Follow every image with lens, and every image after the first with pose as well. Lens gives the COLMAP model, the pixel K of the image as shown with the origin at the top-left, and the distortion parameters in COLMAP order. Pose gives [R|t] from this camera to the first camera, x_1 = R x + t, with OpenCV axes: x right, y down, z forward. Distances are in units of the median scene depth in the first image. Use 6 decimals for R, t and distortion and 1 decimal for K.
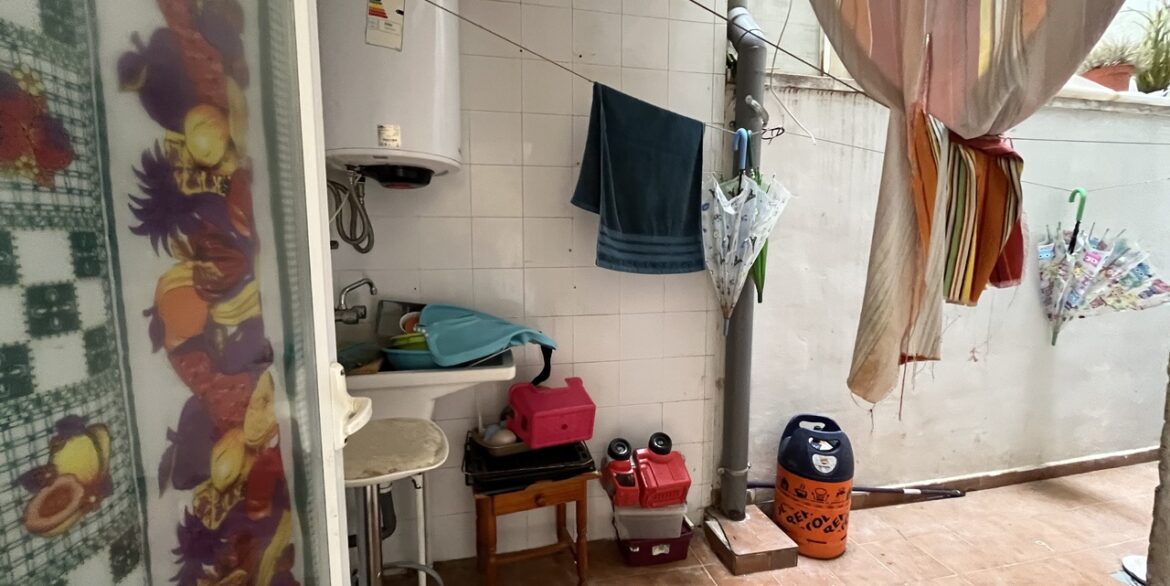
lens RADIAL K [[486.9, 0, 564.9], [0, 486.9, 295.3], [0, 0, 1]] dist [0.001213, 0.000169]
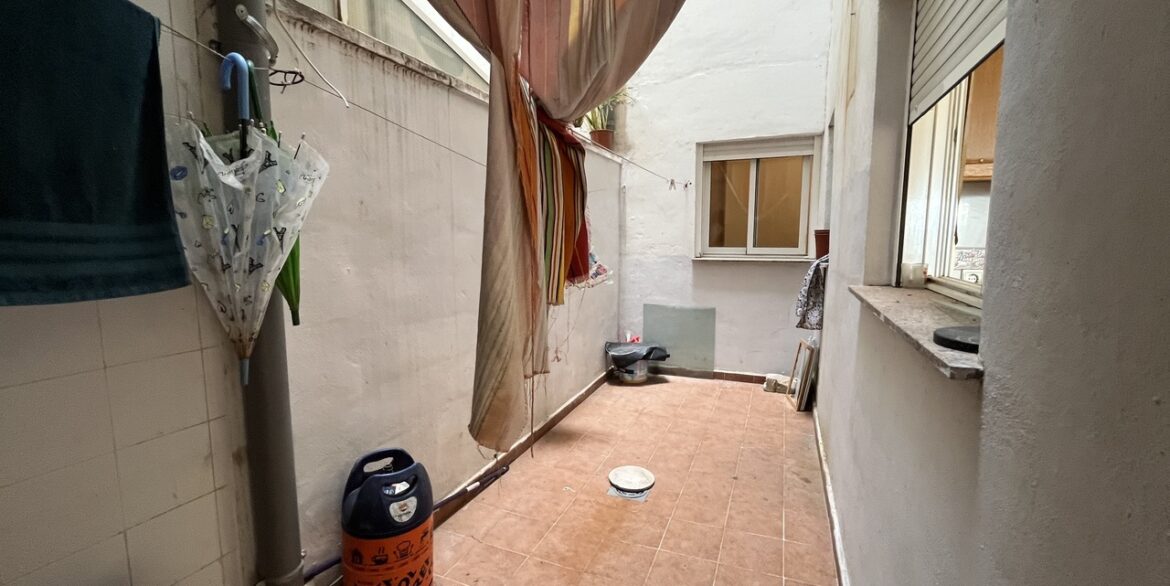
lens RADIAL K [[470.6, 0, 579.7], [0, 470.6, 289.8], [0, 0, 1]] dist [-0.002778, -0.000115]
pose [[0.542775, -0.090626, 0.834974, 0.071729], [0.089730, 0.994729, 0.049637, -0.031413], [-0.835071, 0.047980, 0.548046, 0.309570]]
